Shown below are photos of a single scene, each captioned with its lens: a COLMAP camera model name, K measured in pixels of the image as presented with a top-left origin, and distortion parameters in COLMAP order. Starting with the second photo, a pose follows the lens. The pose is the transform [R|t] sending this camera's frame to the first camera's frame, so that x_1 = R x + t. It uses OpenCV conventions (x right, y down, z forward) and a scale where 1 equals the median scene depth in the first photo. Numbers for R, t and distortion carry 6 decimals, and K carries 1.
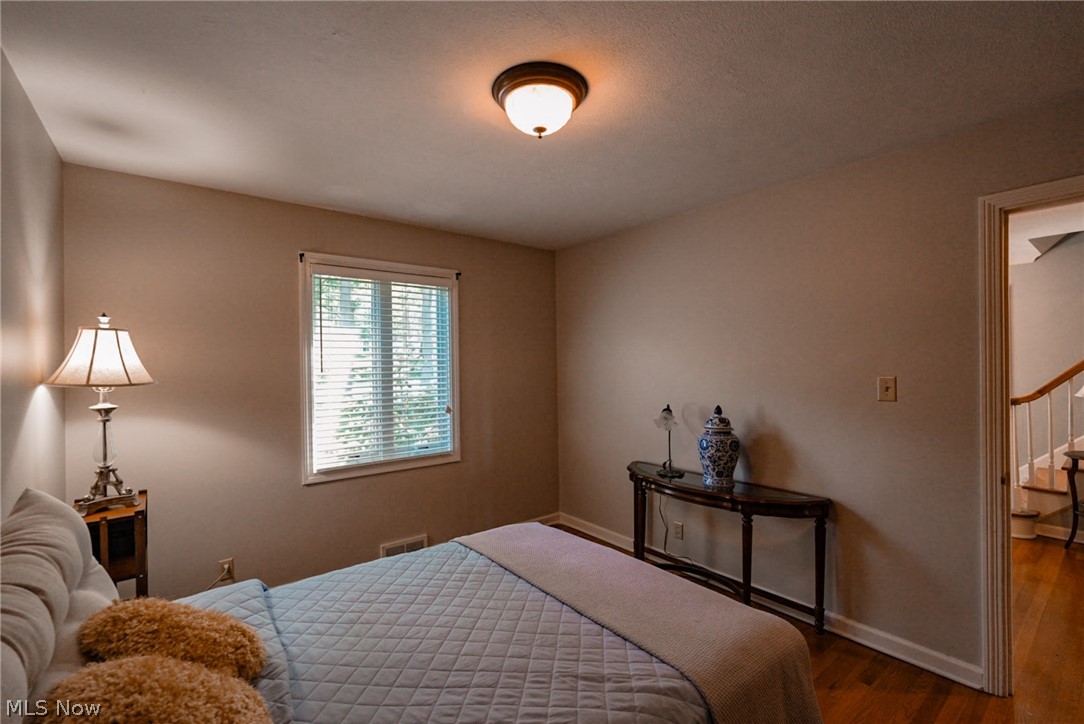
lens RADIAL K [[472.3, 0, 543.2], [0, 472.3, 364.2], [0, 0, 1]] dist [-0.010436, 0.000417]
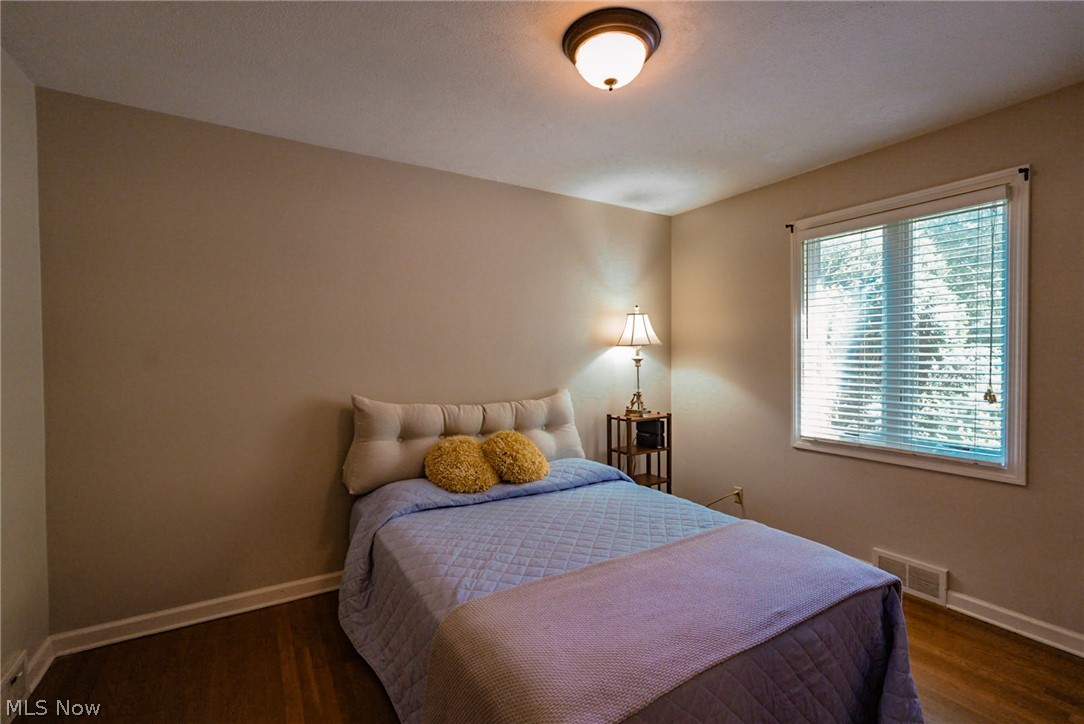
lens RADIAL K [[475.0, 0, 542.0], [0, 475.0, 362.0], [0, 0, 1]] dist [-0.001343, 0.000189]
pose [[-0.128728, 0.030128, -0.991222, 0.594565], [0.006948, 0.999541, 0.029479, 0.033379], [0.991656, -0.003092, -0.128878, 0.580369]]
